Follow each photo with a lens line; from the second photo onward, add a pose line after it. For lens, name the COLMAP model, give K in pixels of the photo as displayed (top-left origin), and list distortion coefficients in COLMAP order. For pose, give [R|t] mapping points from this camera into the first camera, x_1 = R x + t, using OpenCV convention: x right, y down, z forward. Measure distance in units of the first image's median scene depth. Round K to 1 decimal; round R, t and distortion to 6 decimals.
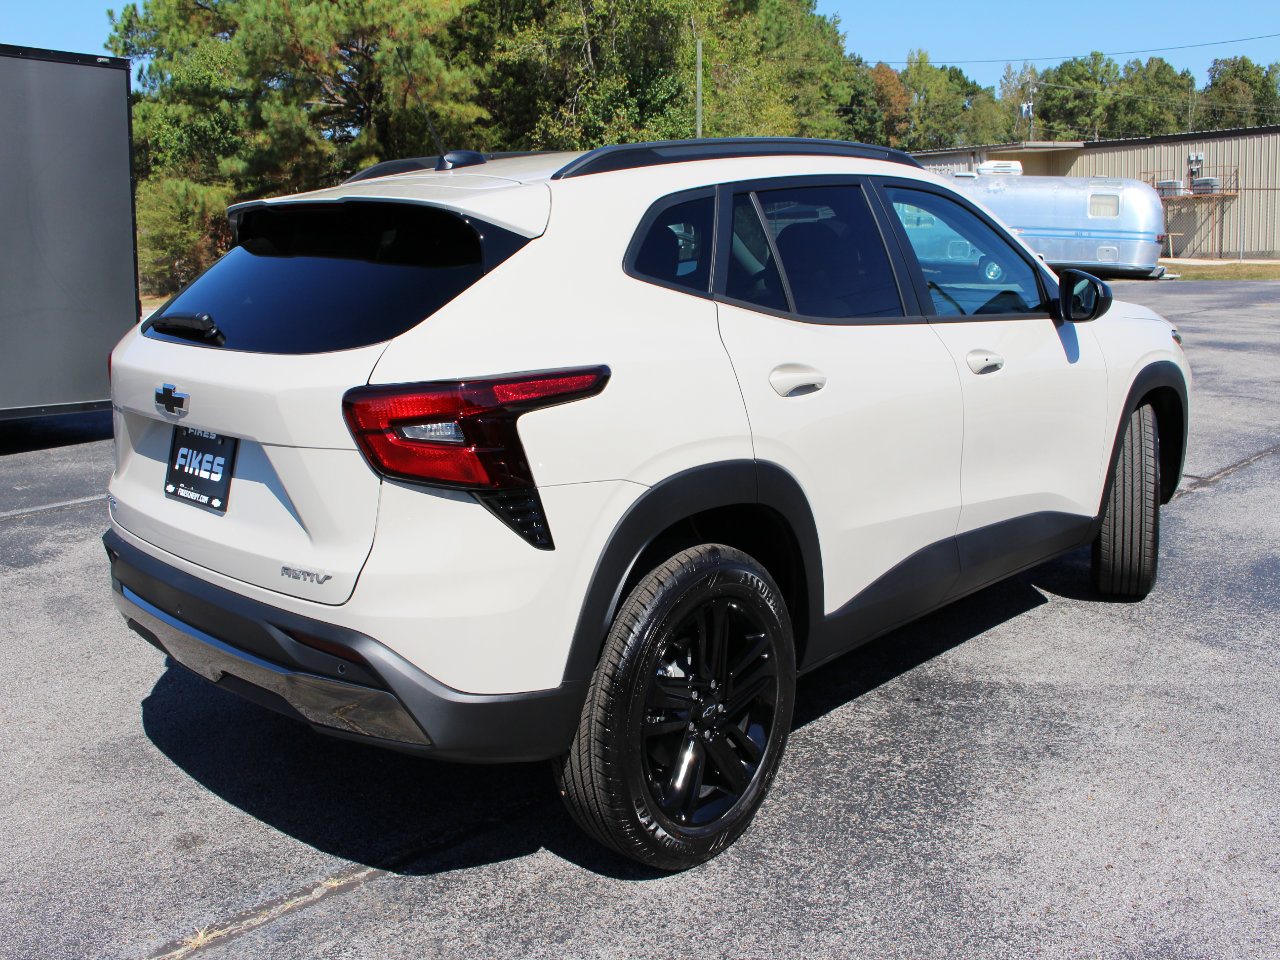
lens RADIAL K [[1241.1, 0, 640.0], [0, 1241.1, 480.0], [0, 0, 1]] dist [-0.112045, 0.036016]
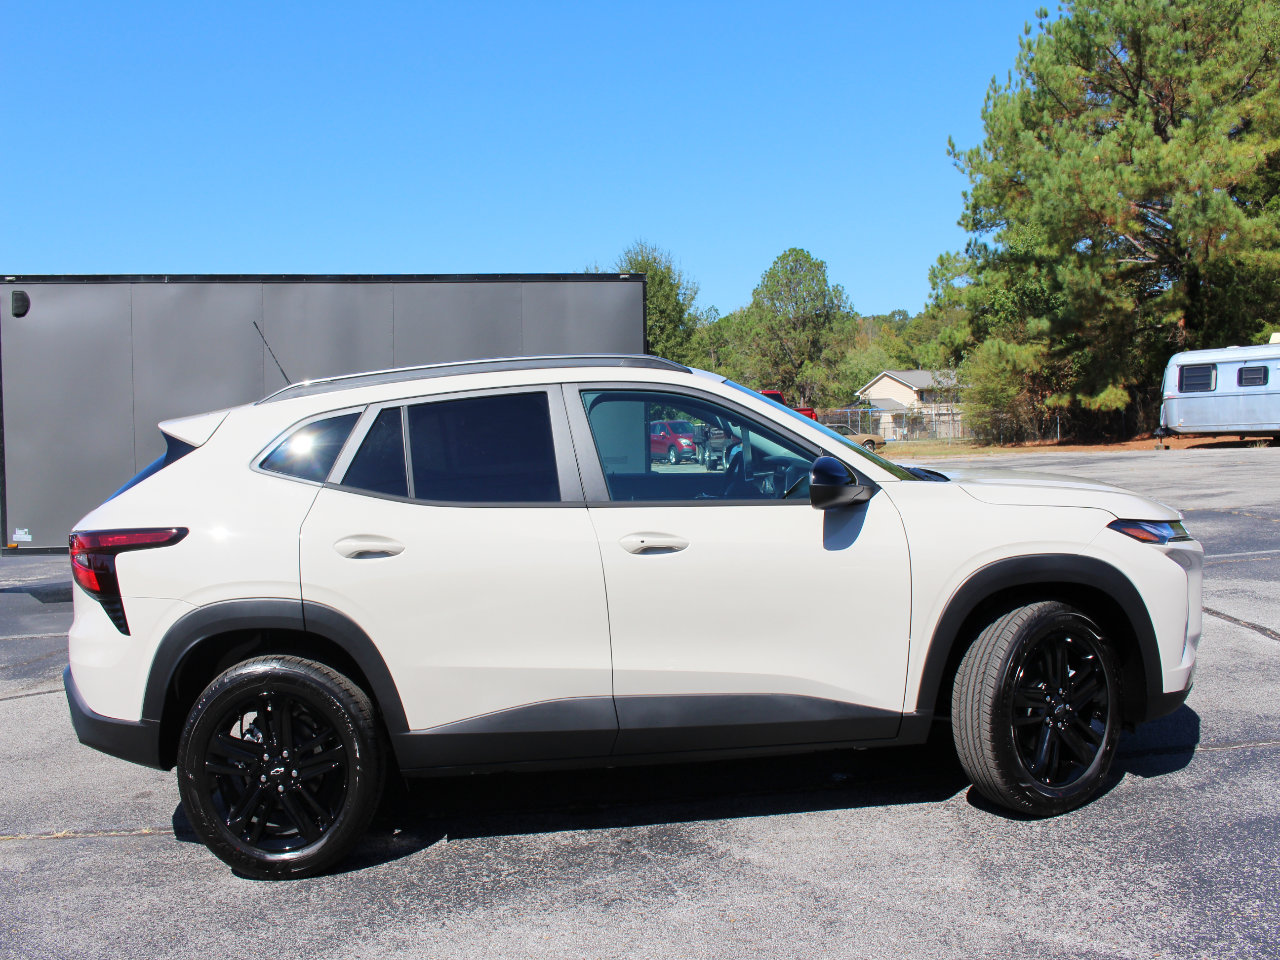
lens RADIAL K [[1219.1, 0, 640.0], [0, 1219.1, 480.0], [0, 0, 1]] dist [-0.204827, 0.253933]
pose [[0.719589, 0.020659, -0.694093, 0.149193], [-0.101281, 0.991991, -0.075476, -0.009952], [0.686974, 0.124610, 0.715918, 0.029327]]
